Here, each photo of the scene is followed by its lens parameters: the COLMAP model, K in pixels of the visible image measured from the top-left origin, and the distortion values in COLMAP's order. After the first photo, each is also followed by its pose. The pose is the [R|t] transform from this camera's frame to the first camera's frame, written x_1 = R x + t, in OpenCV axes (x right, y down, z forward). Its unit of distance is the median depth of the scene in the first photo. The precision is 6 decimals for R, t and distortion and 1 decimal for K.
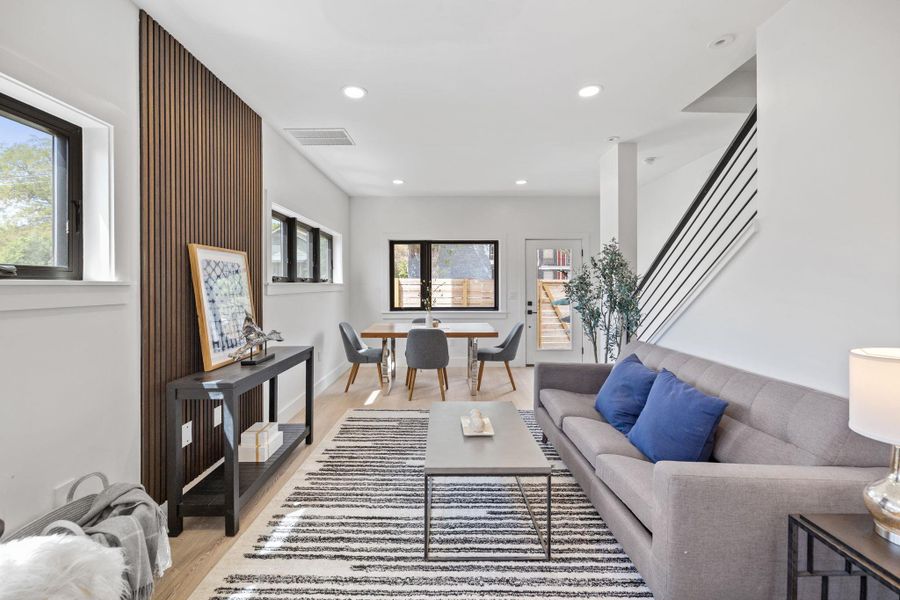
lens RADIAL K [[378.3, 0, 442.9], [0, 378.3, 284.1], [0, 0, 1]] dist [0.004049, 0.001675]
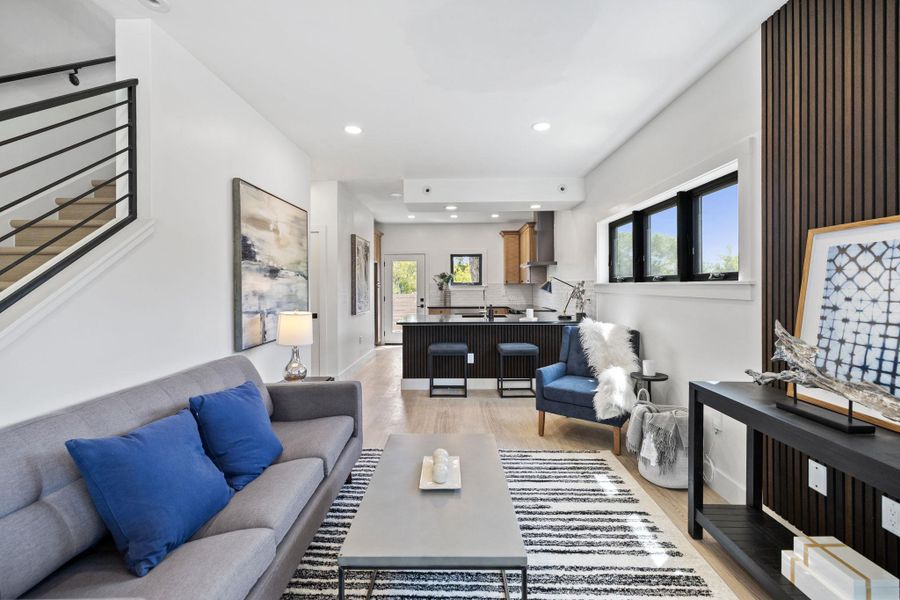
lens RADIAL K [[378.3, 0, 447.3], [0, 378.3, 292.2], [0, 0, 1]] dist [0.004049, 0.001675]
pose [[-0.999739, 0.007552, 0.021549, 0.050894], [0.007850, 0.999875, 0.013760, 0.002601], [-0.021442, 0.013926, -0.999673, 1.585993]]
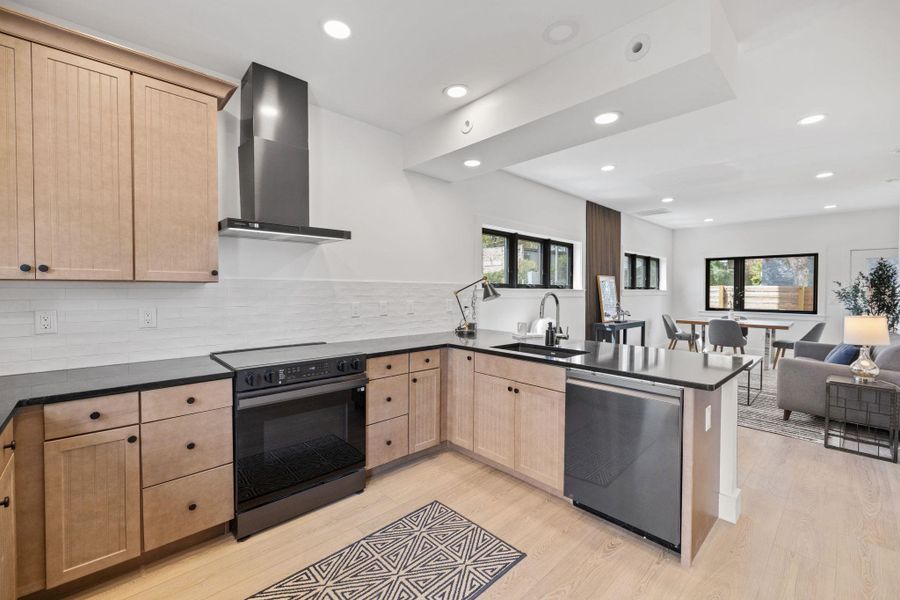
lens RADIAL K [[378.3, 0, 452.1], [0, 378.3, 296.4], [0, 0, 1]] dist [0.004049, 0.001675]
pose [[0.693470, 0.017672, -0.720269, 0.504109], [-0.004853, 0.999791, 0.019857, -0.003655], [0.720469, -0.010275, 0.693411, -1.451126]]
